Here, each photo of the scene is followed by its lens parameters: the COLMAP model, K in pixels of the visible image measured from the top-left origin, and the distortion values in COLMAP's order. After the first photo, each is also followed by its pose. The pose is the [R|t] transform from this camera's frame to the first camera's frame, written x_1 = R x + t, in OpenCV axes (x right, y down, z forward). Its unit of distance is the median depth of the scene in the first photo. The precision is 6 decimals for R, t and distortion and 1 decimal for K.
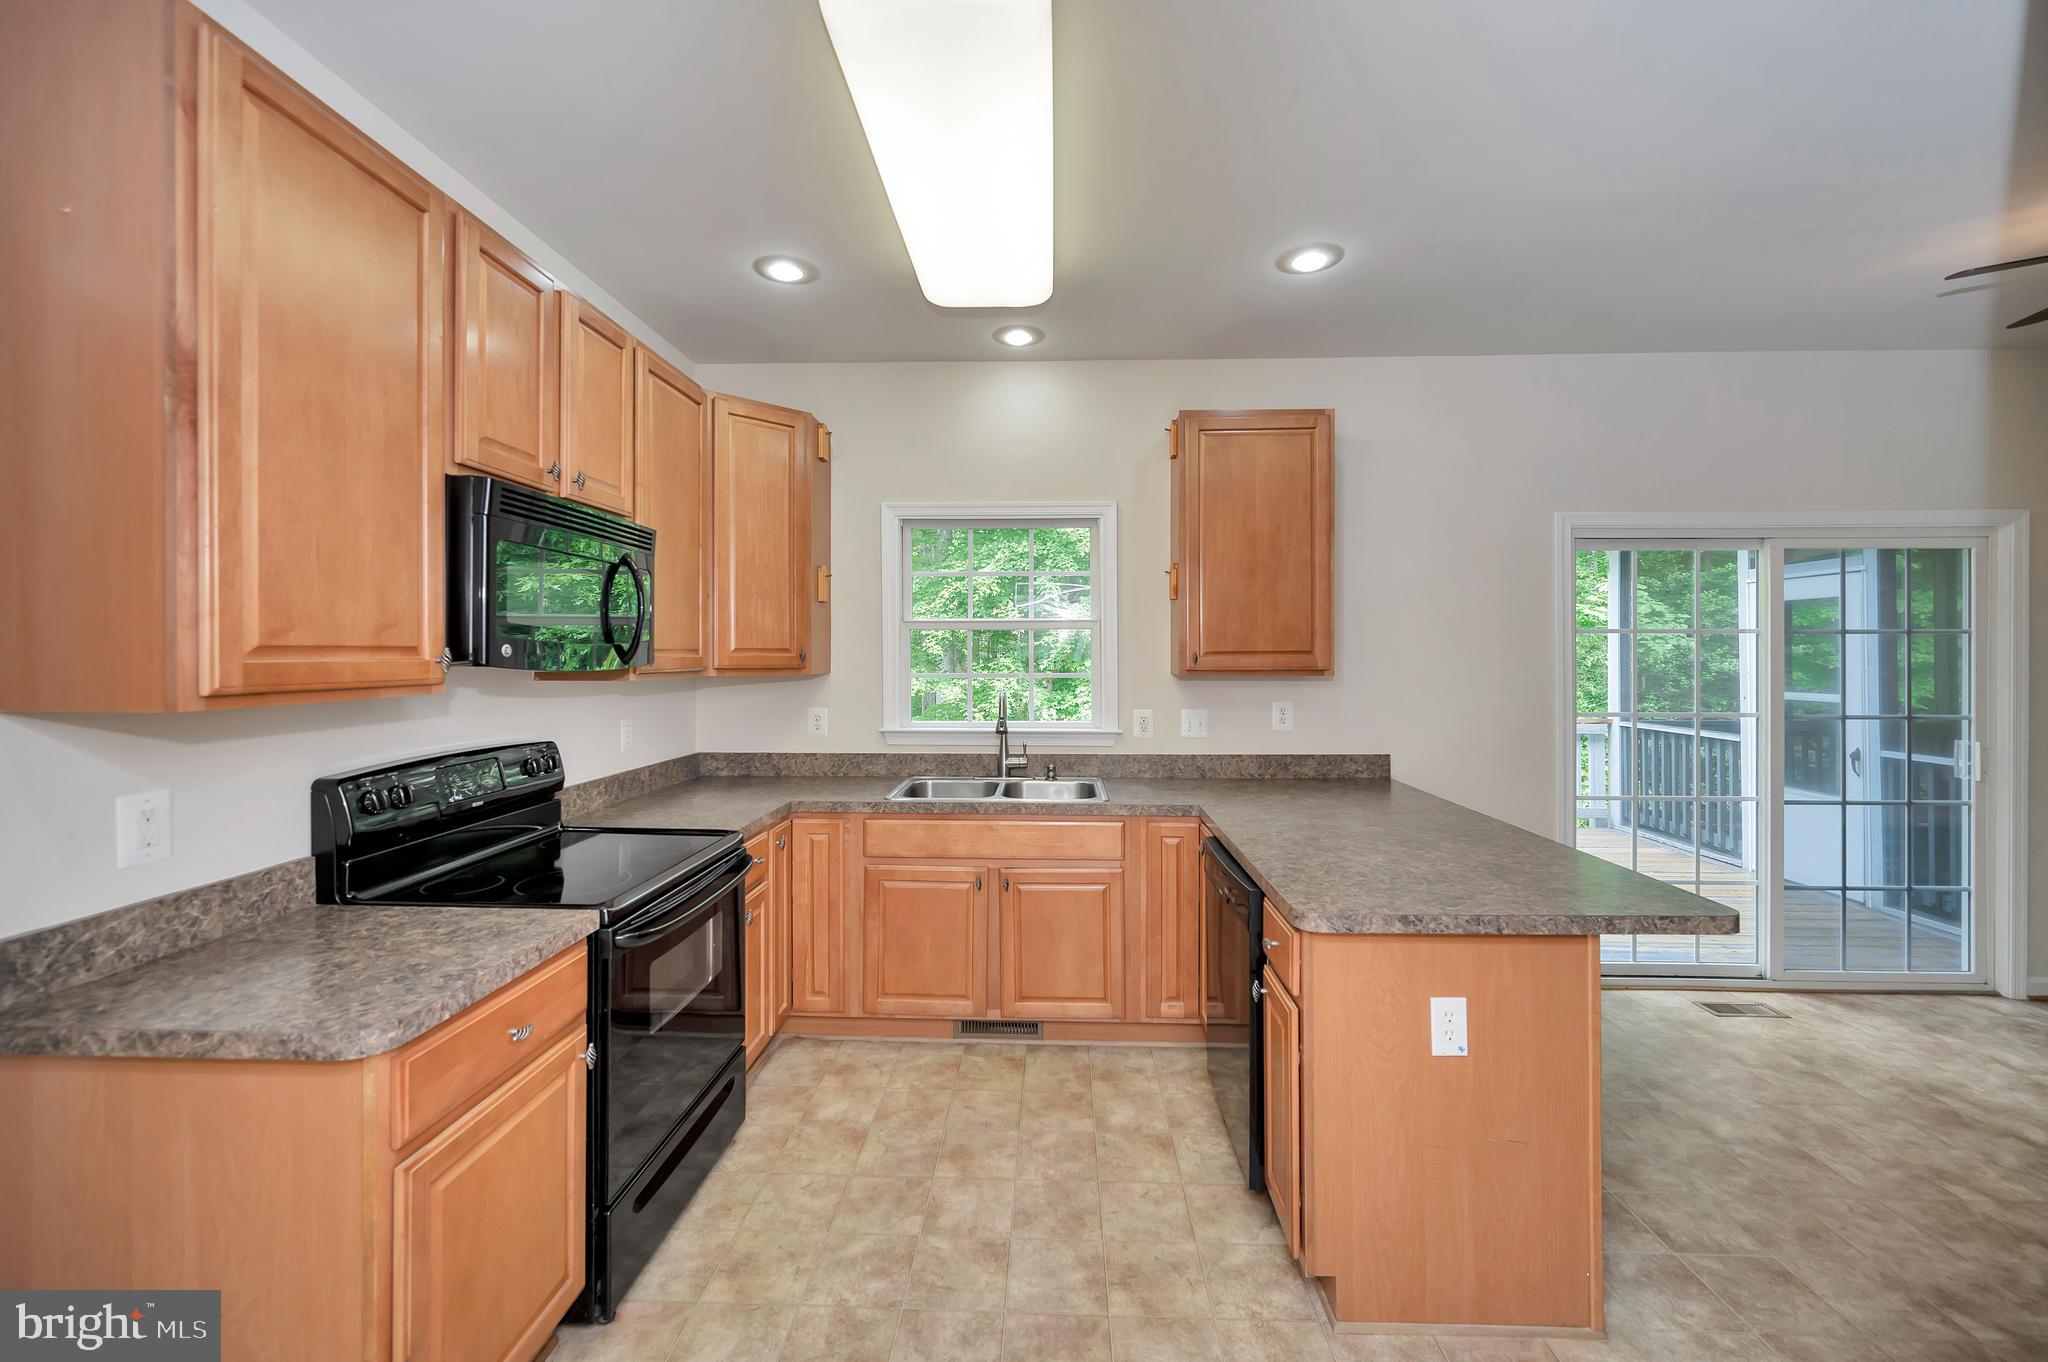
lens RADIAL K [[832.3, 0, 1032.1], [0, 832.3, 659.2], [0, 0, 1]] dist [0.002773, -0.000482]
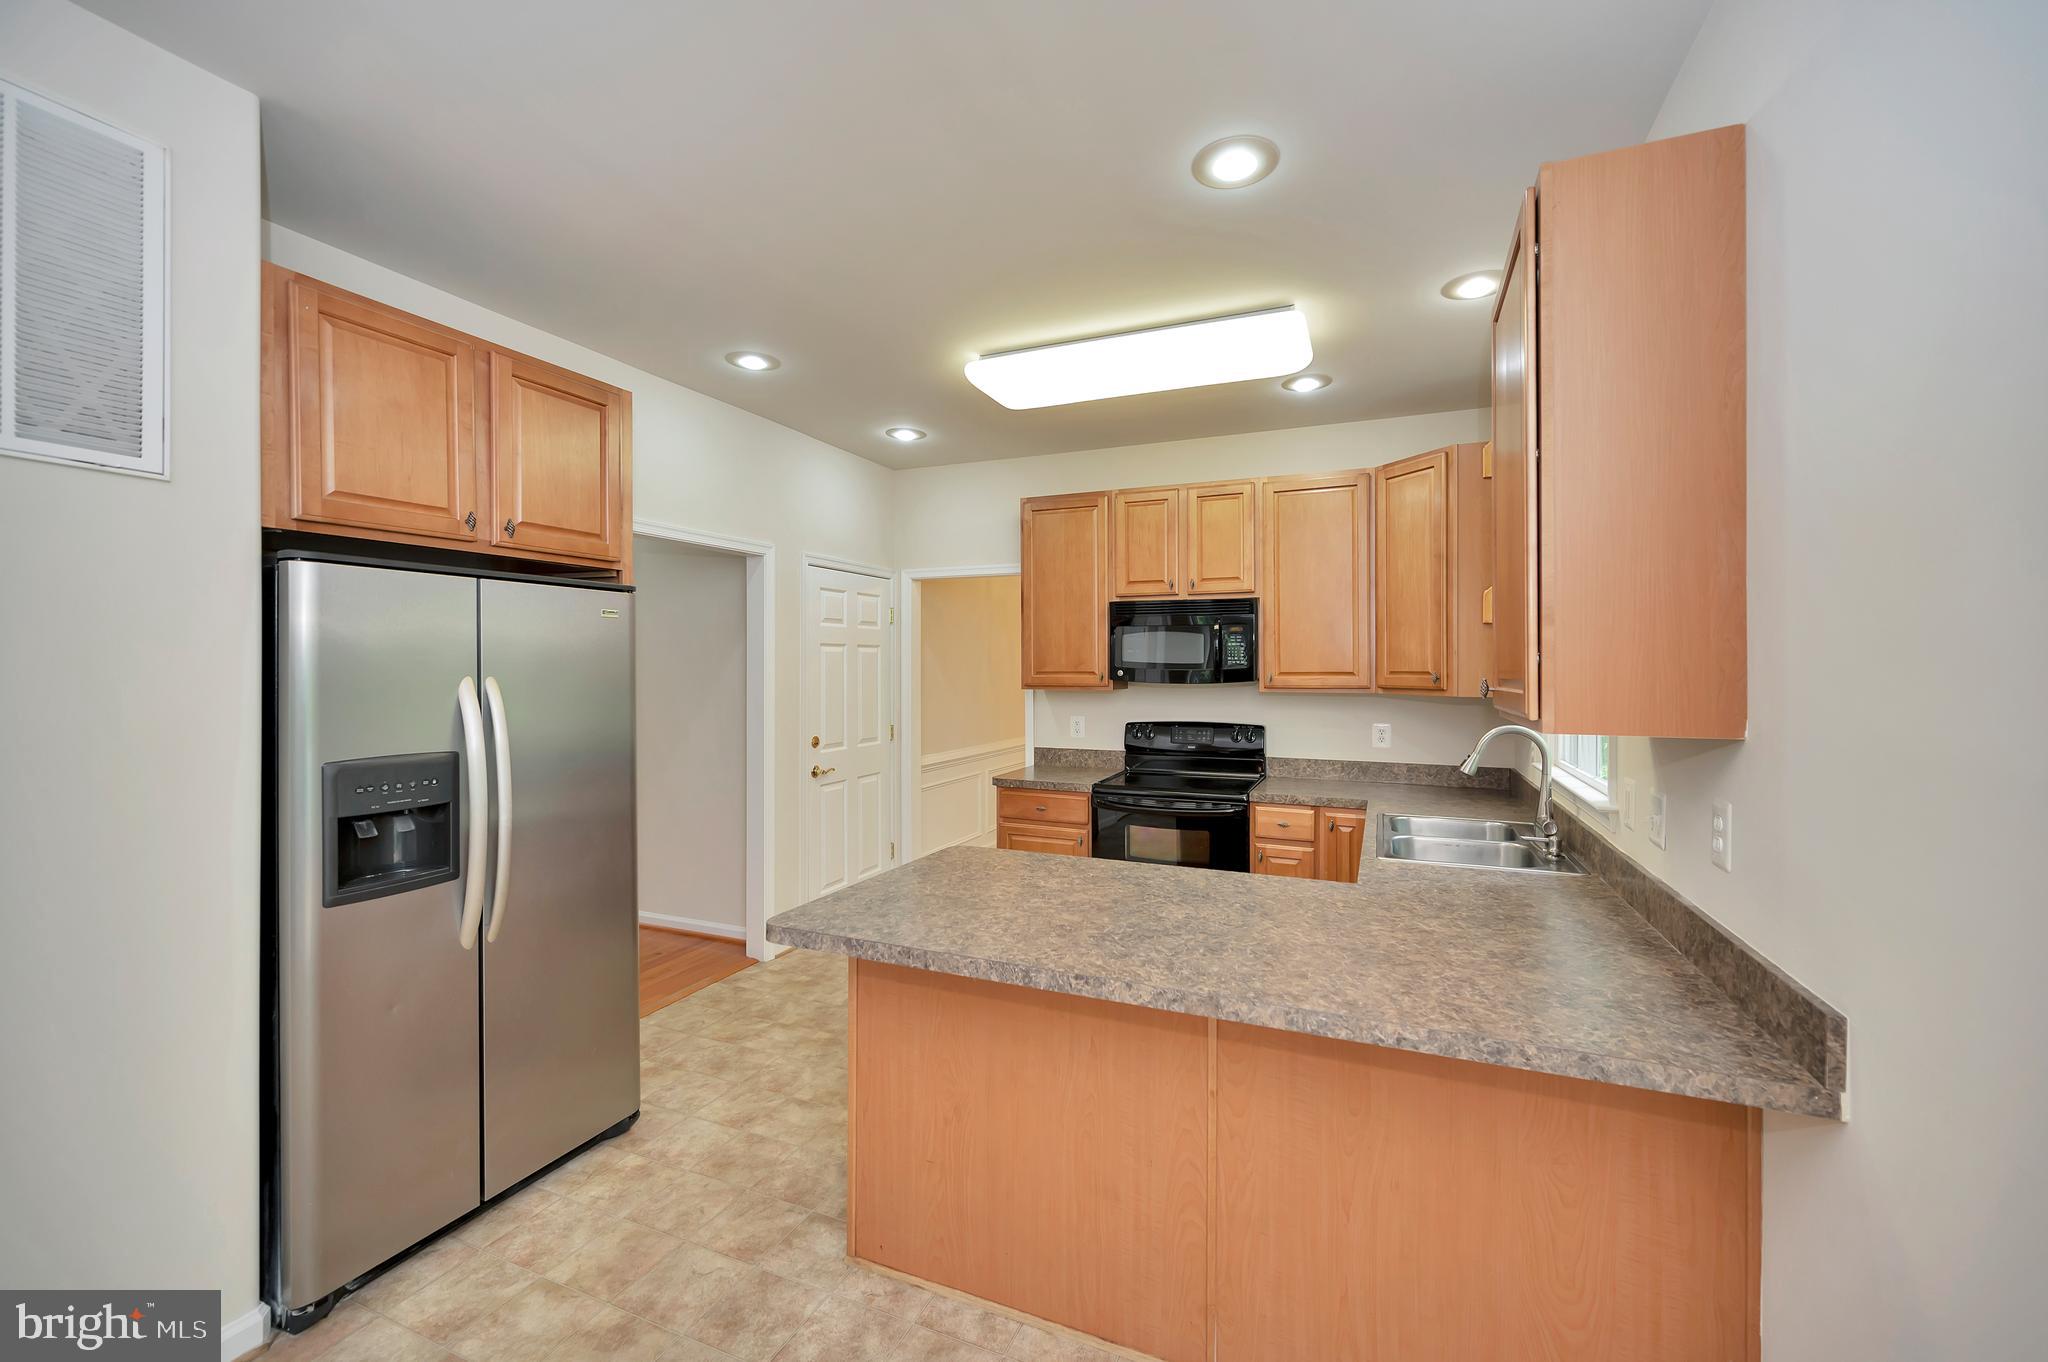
lens RADIAL K [[832.3, 0, 1029.2], [0, 832.3, 664.2], [0, 0, 1]] dist [0.002773, -0.000482]
pose [[-0.369102, -0.005596, -0.929372, 0.997414], [-0.008301, 0.999962, -0.002725, -0.016009], [0.929352, 0.006709, -0.369135, 0.989950]]
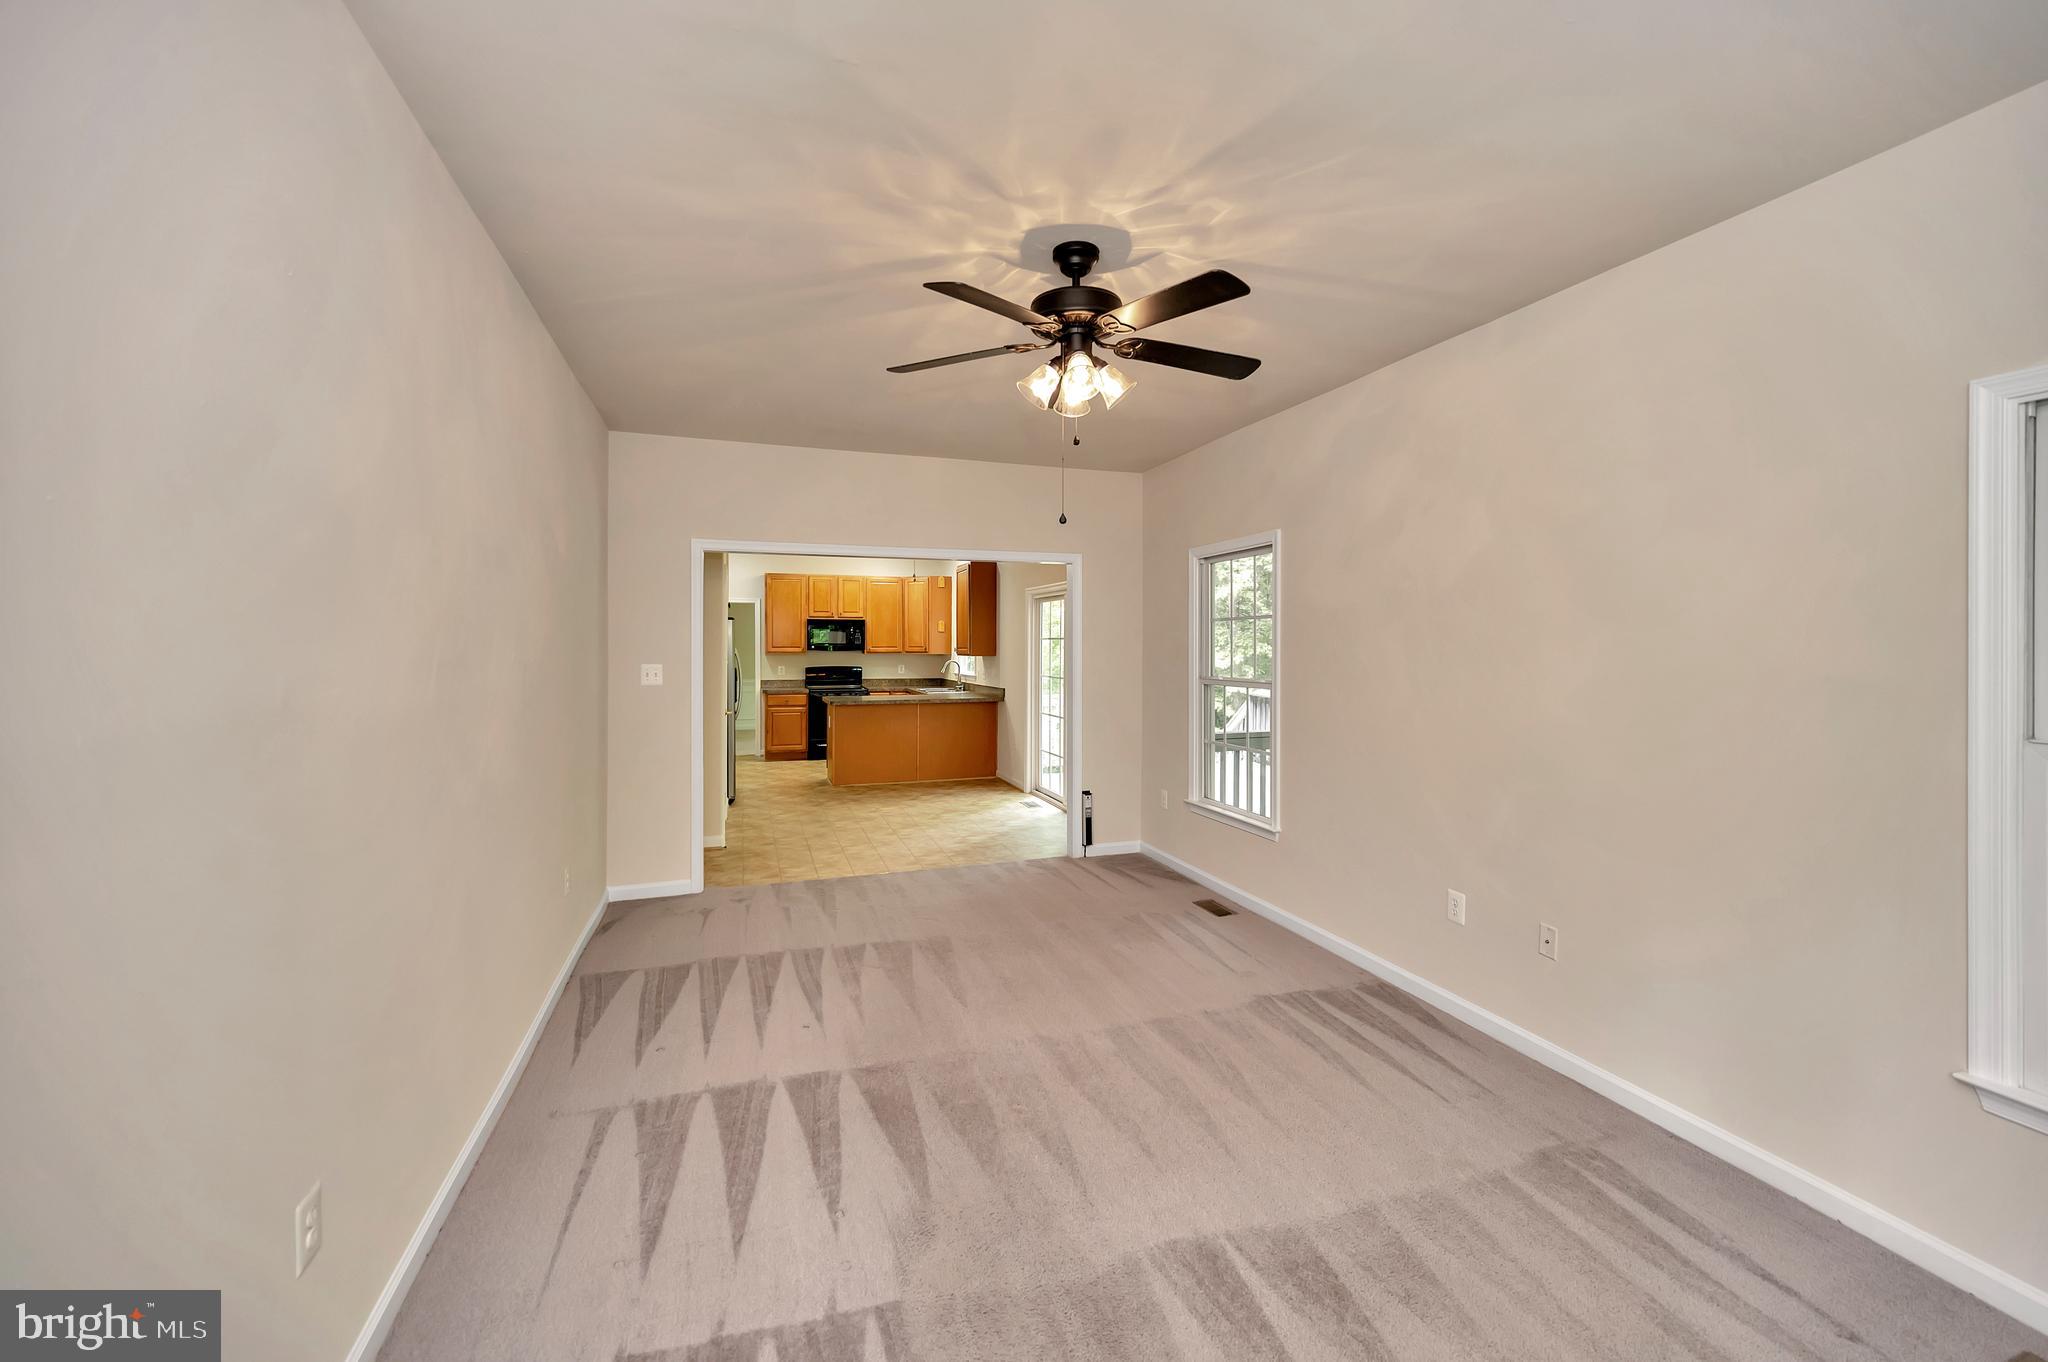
lens RADIAL K [[832.3, 0, 1019.2], [0, 832.3, 647.2], [0, 0, 1]] dist [0.002773, -0.000482]
pose [[0.340354, 0.001299, -0.940296, 3.329400], [-0.006755, 0.999977, -0.001064, -0.008667], [0.940273, 0.006714, 0.340355, 0.221722]]
